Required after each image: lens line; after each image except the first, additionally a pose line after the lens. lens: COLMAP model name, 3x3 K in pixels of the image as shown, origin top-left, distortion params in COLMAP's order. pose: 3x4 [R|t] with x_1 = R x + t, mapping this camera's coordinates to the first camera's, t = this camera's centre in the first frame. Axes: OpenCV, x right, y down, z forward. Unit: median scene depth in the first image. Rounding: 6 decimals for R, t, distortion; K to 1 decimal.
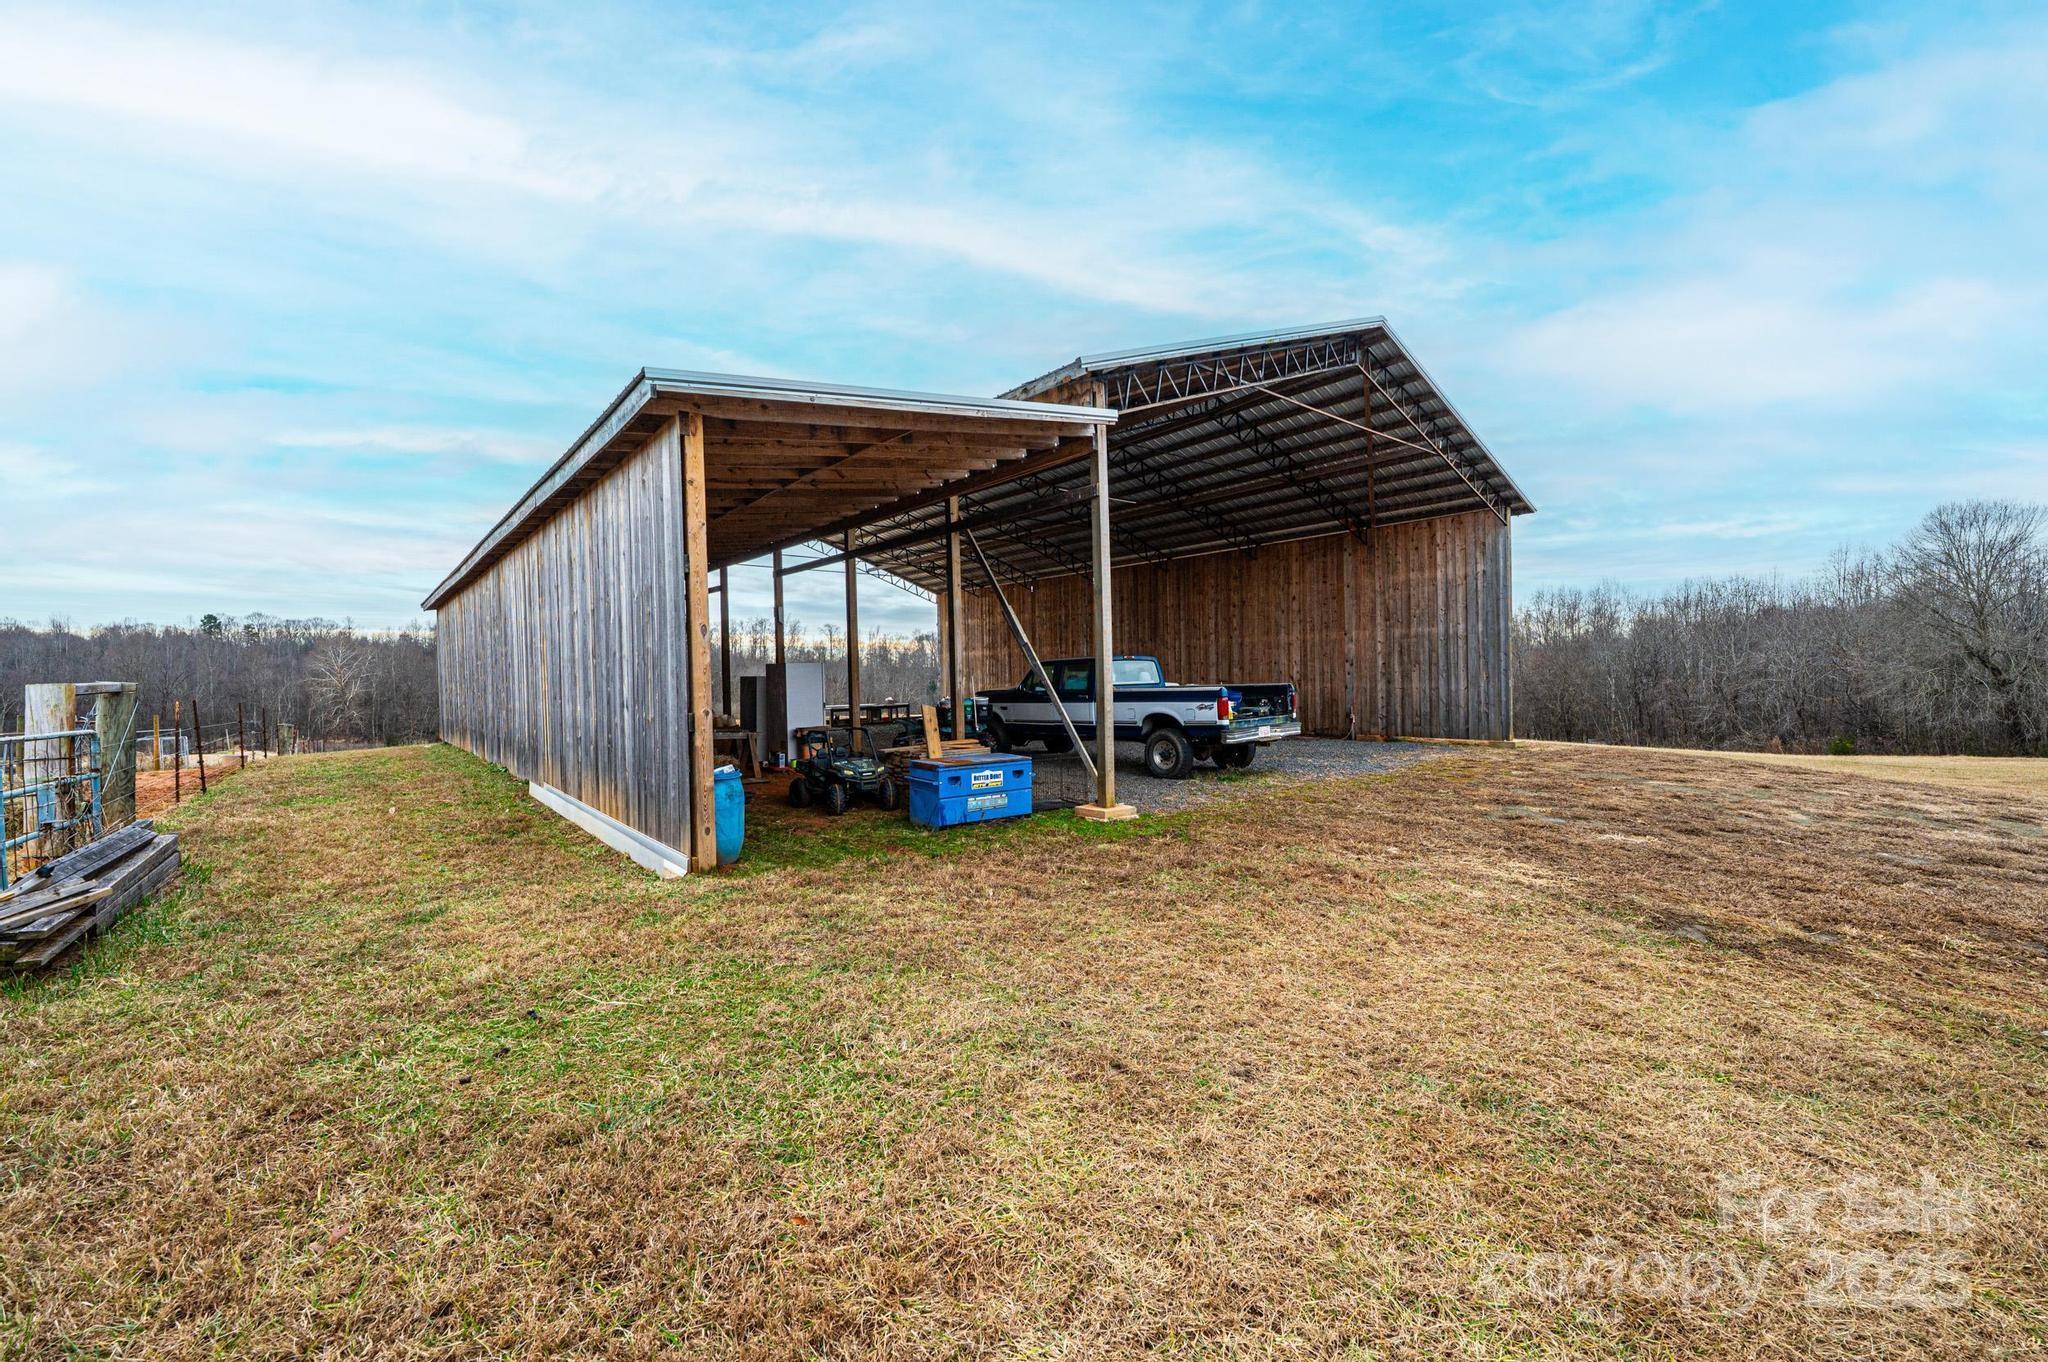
lens RADIAL K [[820.2, 0, 1024.0], [0, 820.2, 681.0], [0, 0, 1]] dist [0.015031, 0.000038]
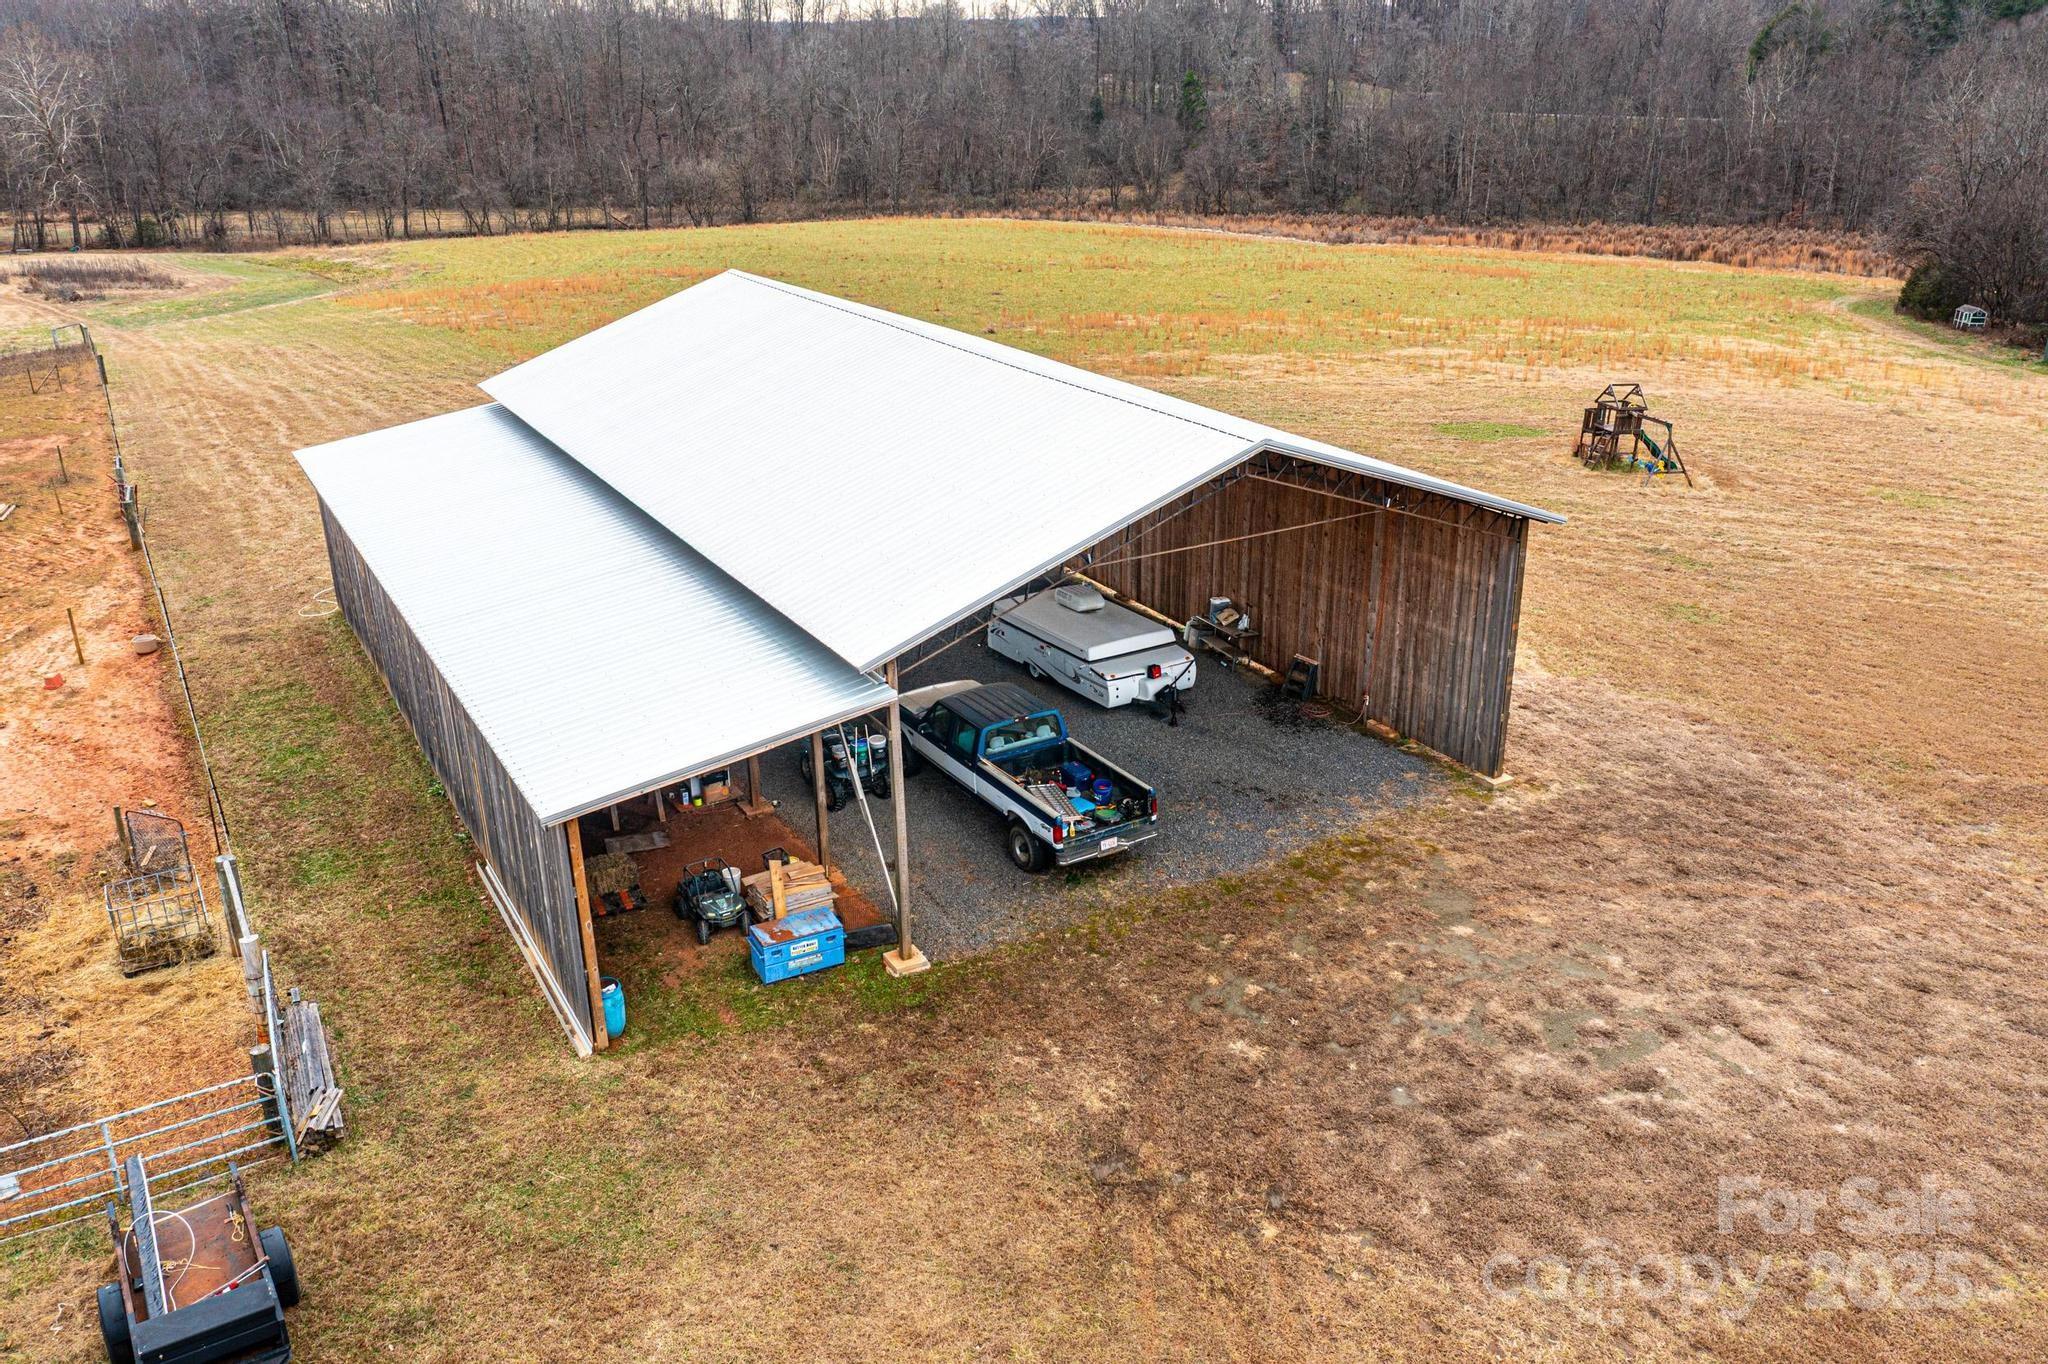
lens RADIAL K [[1596.3, 0, 1024.0], [0, 1596.3, 682.0], [0, 0, 1]] dist [0.004050, 0.003830]
pose [[0.987180, 0.070516, -0.143189, 0.313594], [-0.014996, 0.934122, 0.356639, -0.586366], [0.158905, -0.349920, 0.923204, -0.576946]]
